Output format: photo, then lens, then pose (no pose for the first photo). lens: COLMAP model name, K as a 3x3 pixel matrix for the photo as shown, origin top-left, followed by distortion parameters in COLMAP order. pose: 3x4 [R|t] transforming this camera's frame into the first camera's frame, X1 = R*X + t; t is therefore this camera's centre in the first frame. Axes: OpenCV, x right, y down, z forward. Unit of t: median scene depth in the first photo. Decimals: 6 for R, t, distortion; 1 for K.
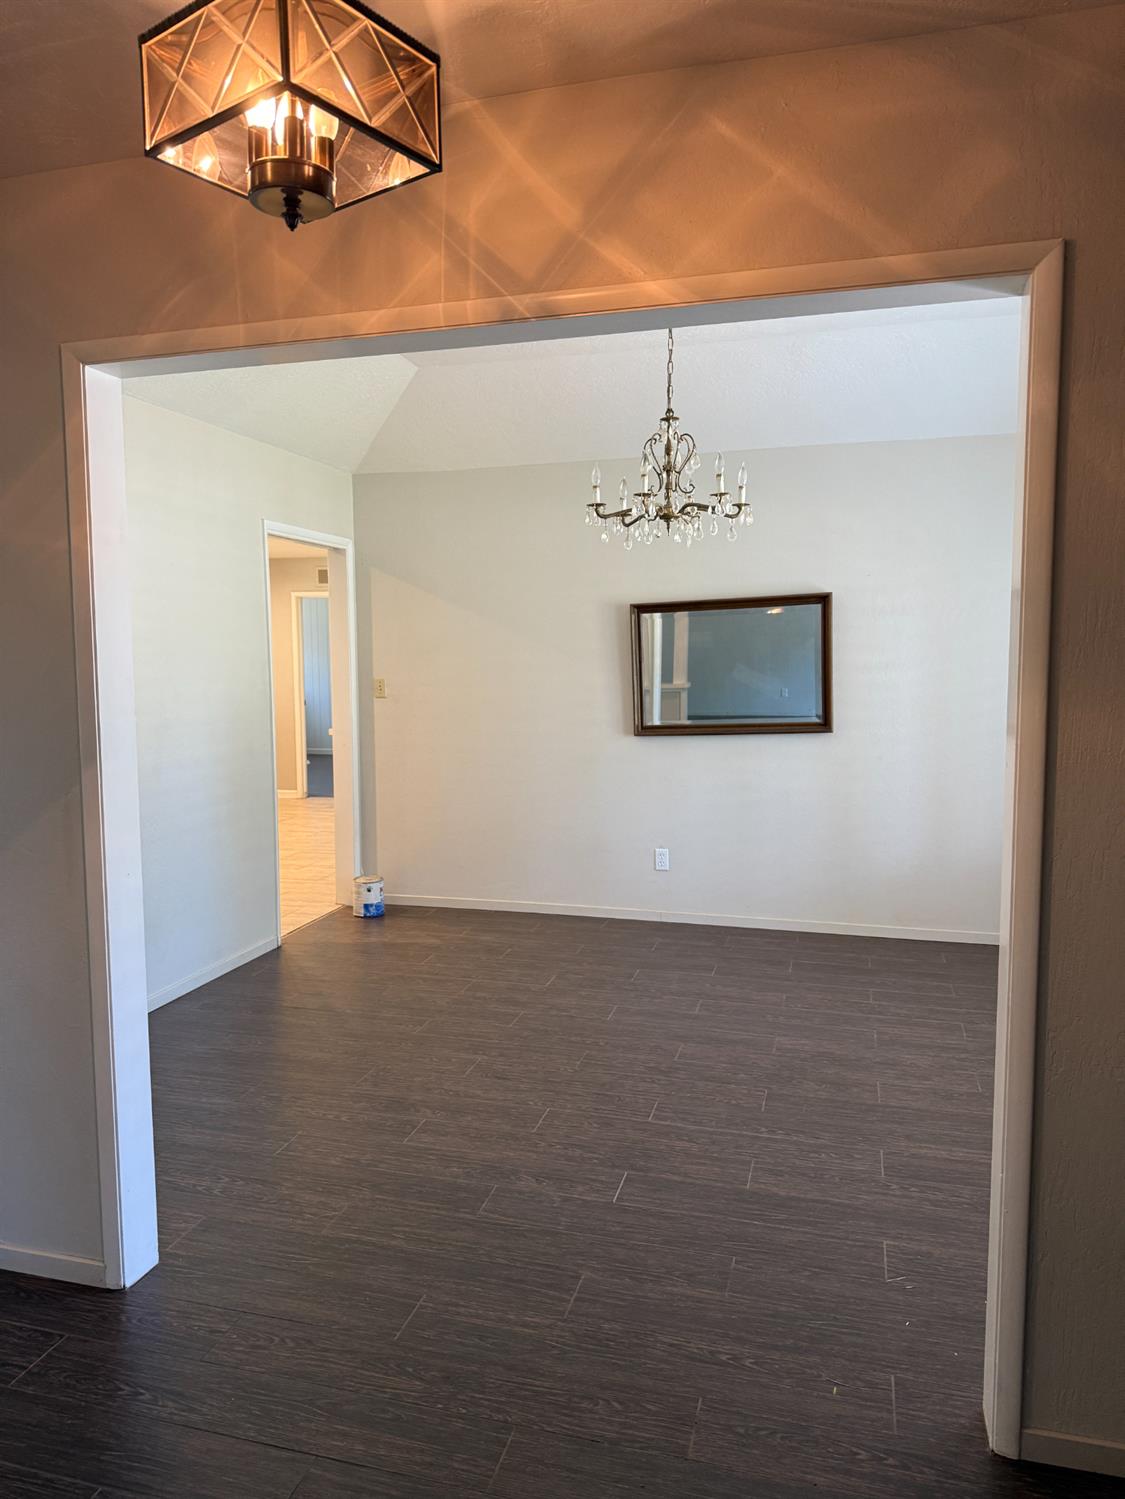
lens RADIAL K [[1058.5, 0, 563.4], [0, 1058.5, 752.1], [0, 0, 1]] dist [0.051294, -0.066303]
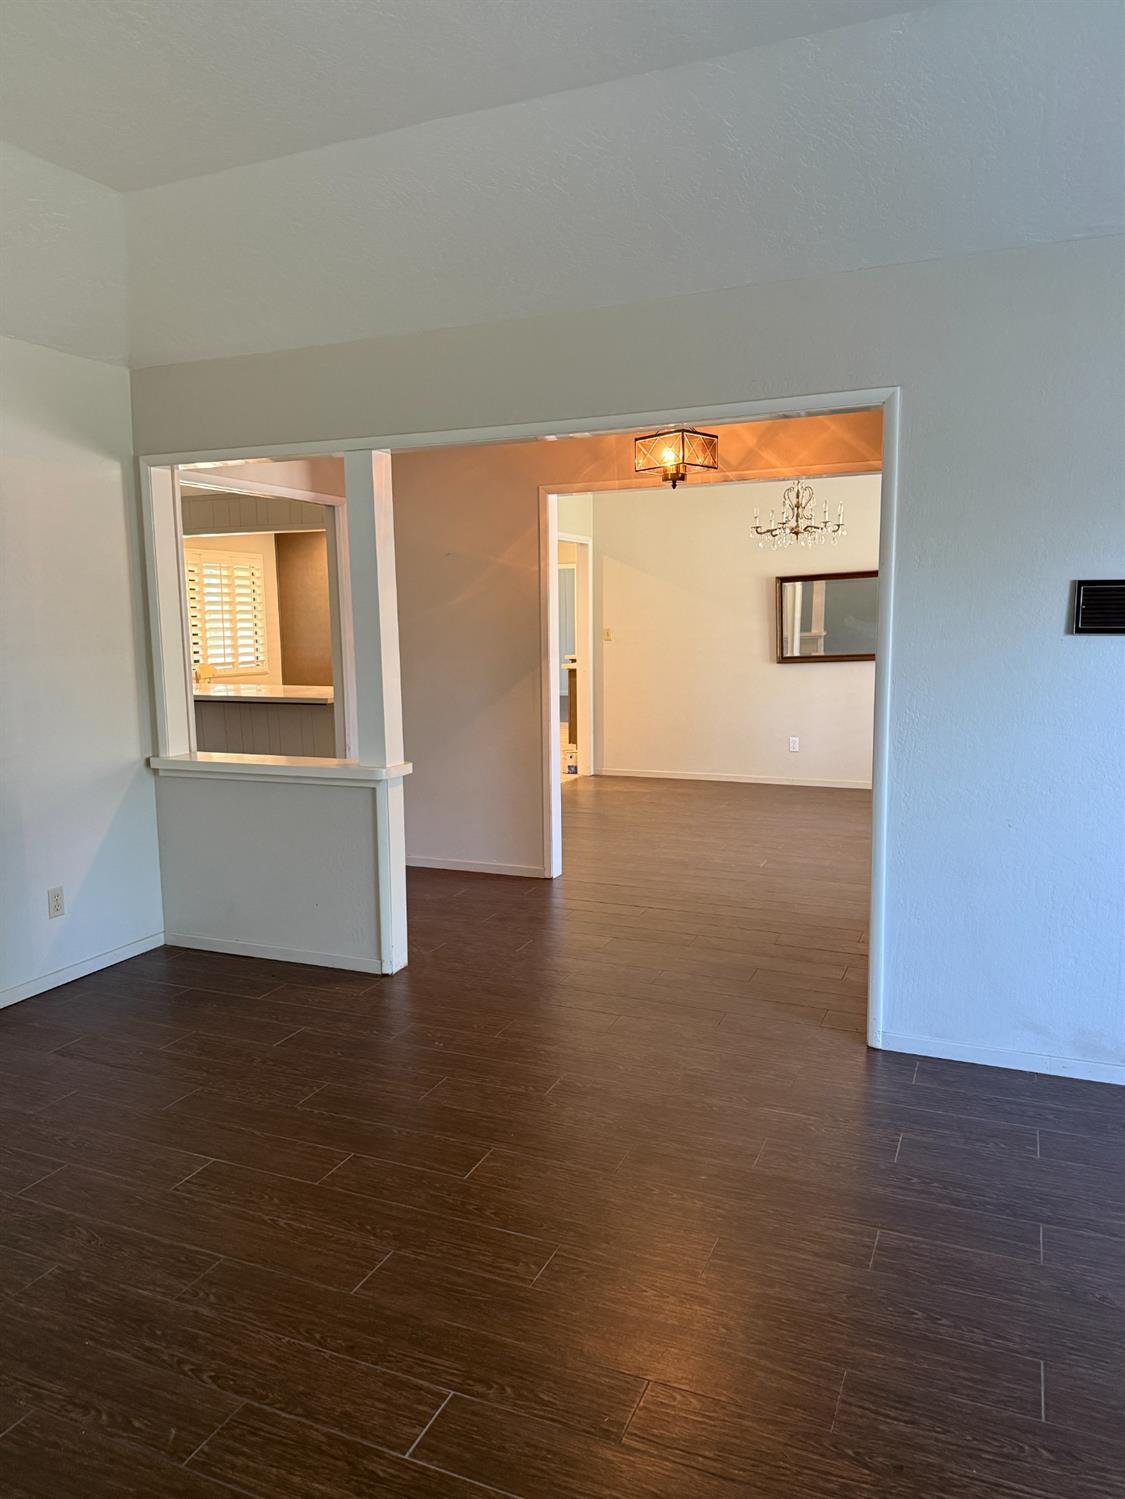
lens RADIAL K [[1058.5, 0, 538.8], [0, 1058.5, 767.3], [0, 0, 1]] dist [0.051294, -0.066303]
pose [[0.987389, 0.014151, -0.157681, -0.043451], [-0.005572, 0.998486, 0.054719, 0.078284], [0.158217, -0.053150, 0.985973, -0.860121]]
